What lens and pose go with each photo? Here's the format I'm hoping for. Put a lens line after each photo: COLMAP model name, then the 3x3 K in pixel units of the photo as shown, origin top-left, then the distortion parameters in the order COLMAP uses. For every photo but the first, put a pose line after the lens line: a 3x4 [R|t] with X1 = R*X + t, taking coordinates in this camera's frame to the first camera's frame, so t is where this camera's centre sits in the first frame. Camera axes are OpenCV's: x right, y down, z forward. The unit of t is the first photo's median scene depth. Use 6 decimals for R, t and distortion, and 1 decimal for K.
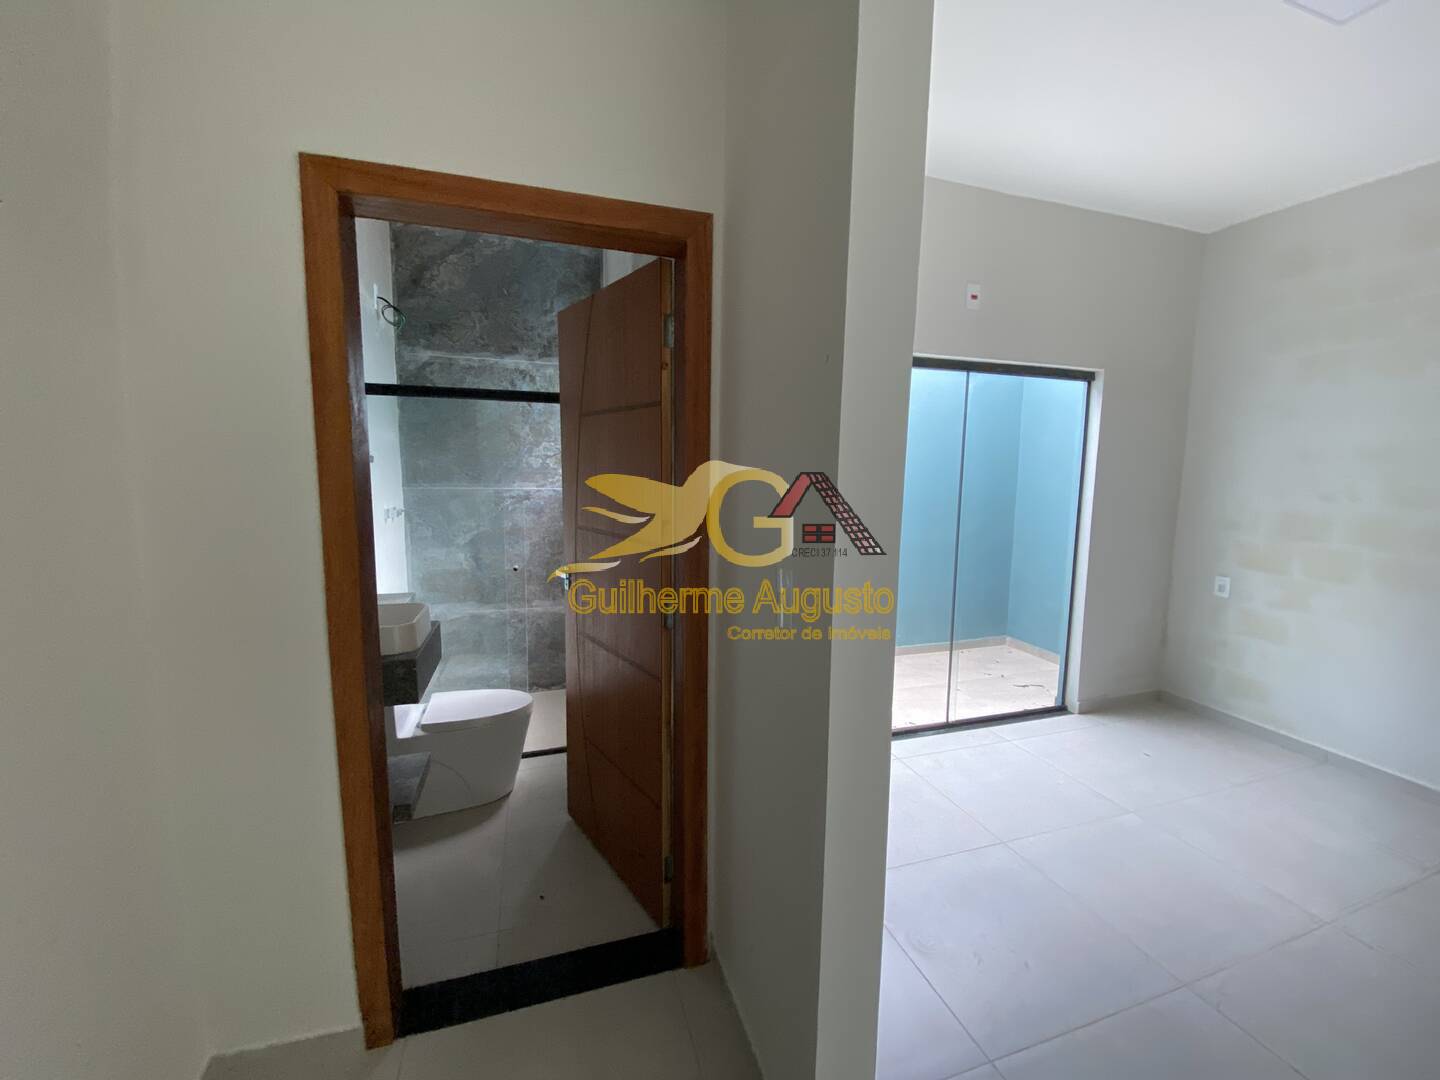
lens RADIAL K [[579.7, 0, 722.1], [0, 579.7, 538.5], [0, 0, 1]] dist [0.055833, -0.046654]
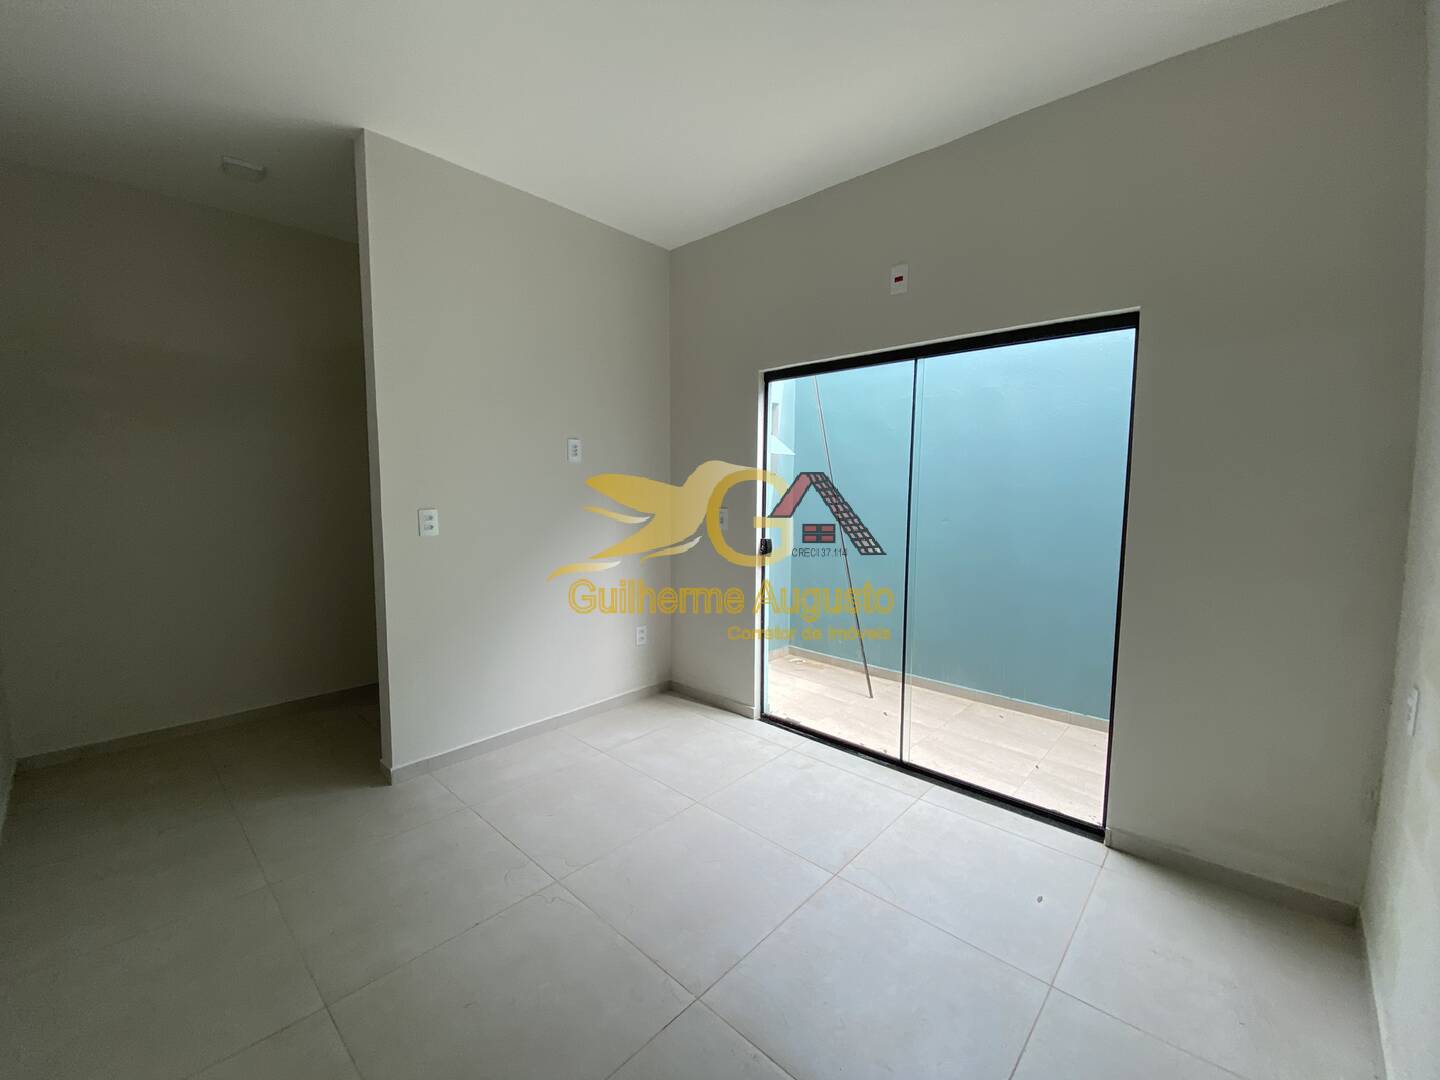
lens RADIAL K [[579.7, 0, 722.1], [0, 579.7, 538.5], [0, 0, 1]] dist [0.055833, -0.046654]
pose [[0.487044, 0.068488, -0.870688, 0.991999], [-0.102052, 0.994554, 0.021145, -0.005738], [0.867395, 0.078557, 0.491381, 0.315392]]
